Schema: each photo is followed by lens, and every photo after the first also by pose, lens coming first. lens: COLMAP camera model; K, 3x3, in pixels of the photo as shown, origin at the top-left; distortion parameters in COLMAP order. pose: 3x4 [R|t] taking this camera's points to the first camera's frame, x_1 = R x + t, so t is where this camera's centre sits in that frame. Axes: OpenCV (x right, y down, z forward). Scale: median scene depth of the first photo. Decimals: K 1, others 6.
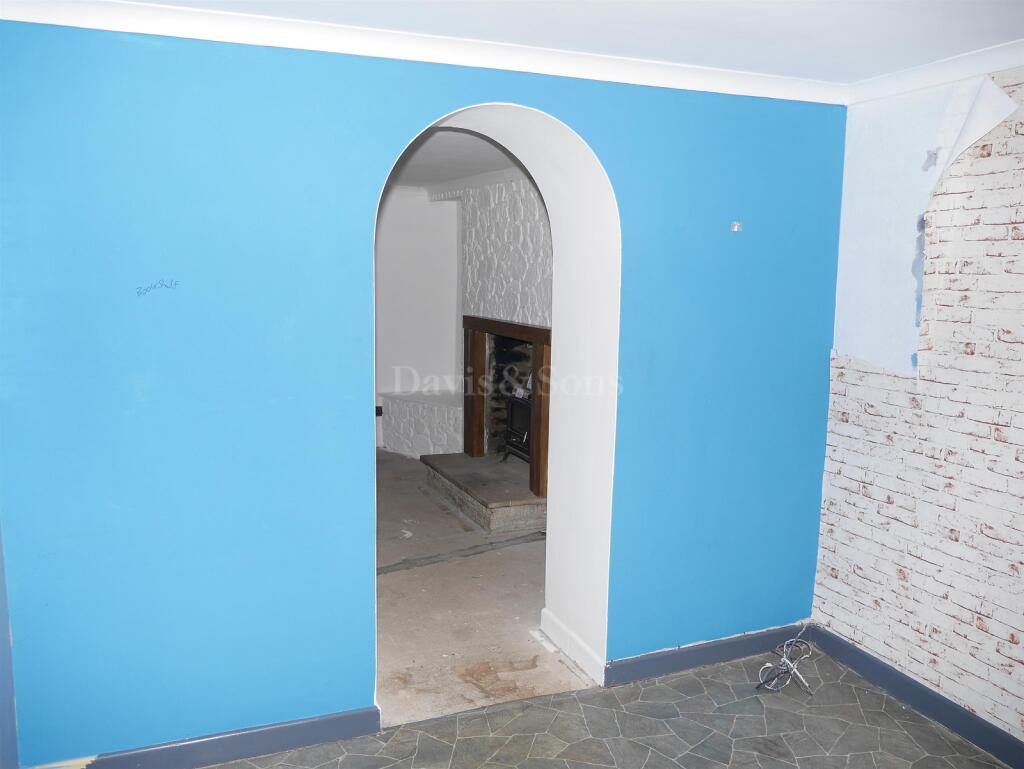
lens RADIAL K [[854.5, 0, 508.8], [0, 854.5, 383.1], [0, 0, 1]] dist [-0.018932, 0.001562]
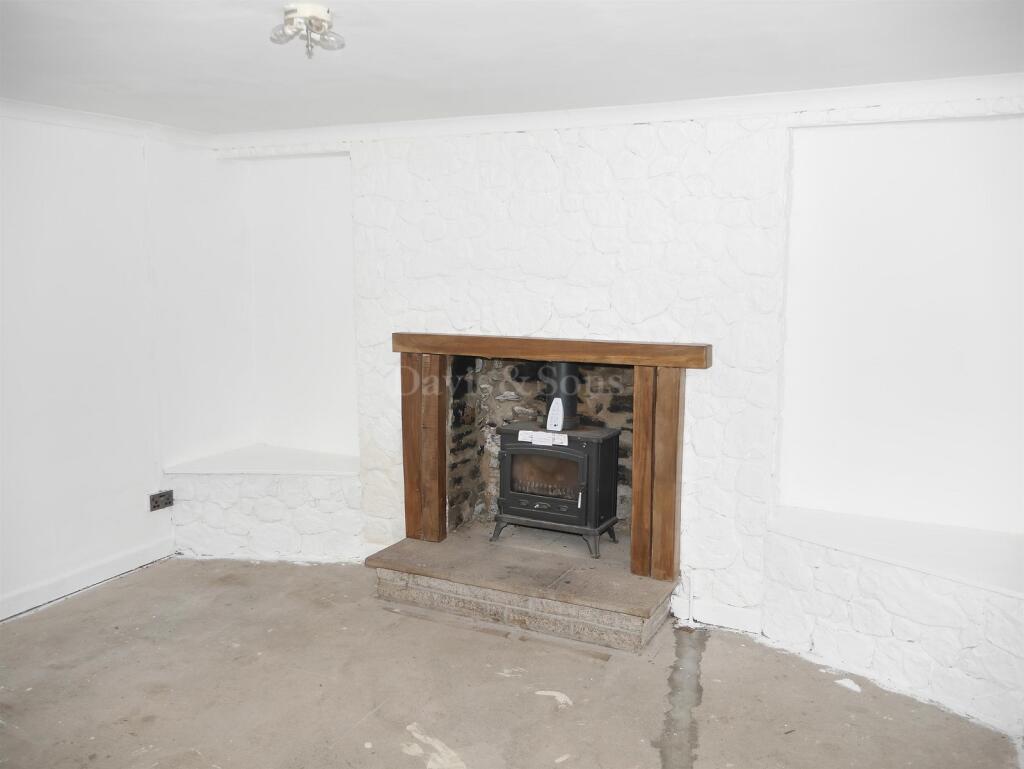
lens RADIAL K [[854.5, 0, 508.8], [0, 854.5, 383.1], [0, 0, 1]] dist [-0.018932, 0.001562]
pose [[0.758228, -0.111710, 0.642348, -0.511652], [0.103436, 0.993345, 0.050655, -0.081141], [-0.643732, 0.028033, 0.764737, 0.546181]]
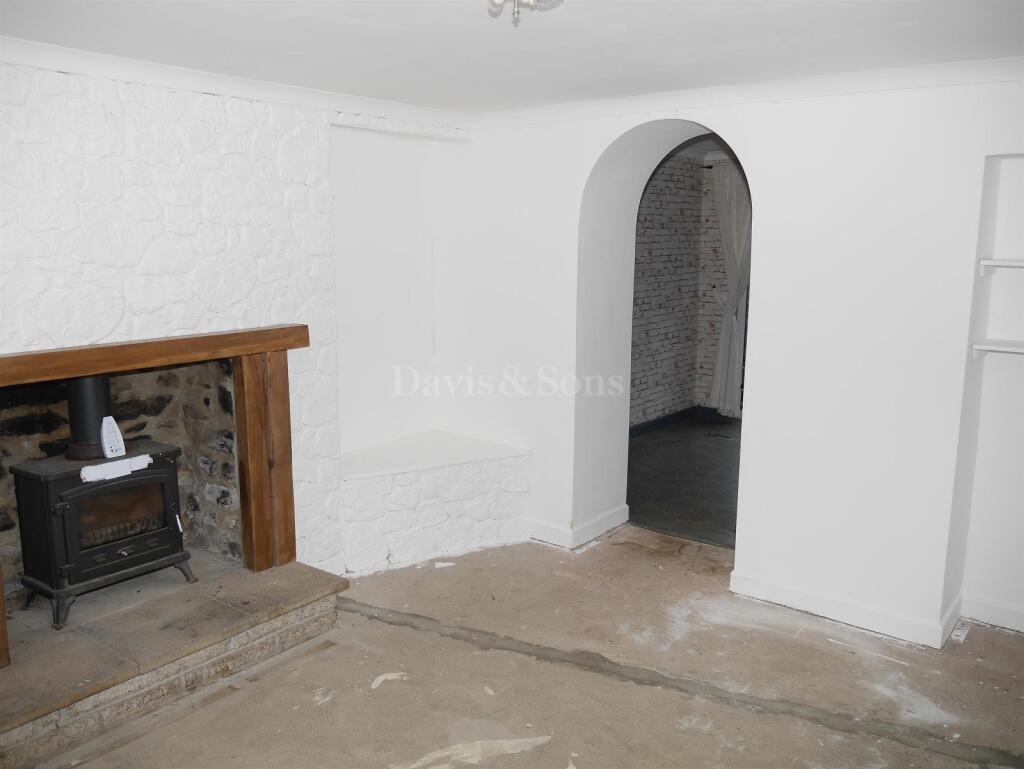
lens RADIAL K [[854.5, 0, 508.8], [0, 854.5, 383.1], [0, 0, 1]] dist [-0.018932, 0.001562]
pose [[-0.496487, -0.173281, 0.850573, -0.651095], [0.102952, 0.961202, 0.255913, -0.178436], [-0.861918, 0.214625, -0.459384, 1.158811]]
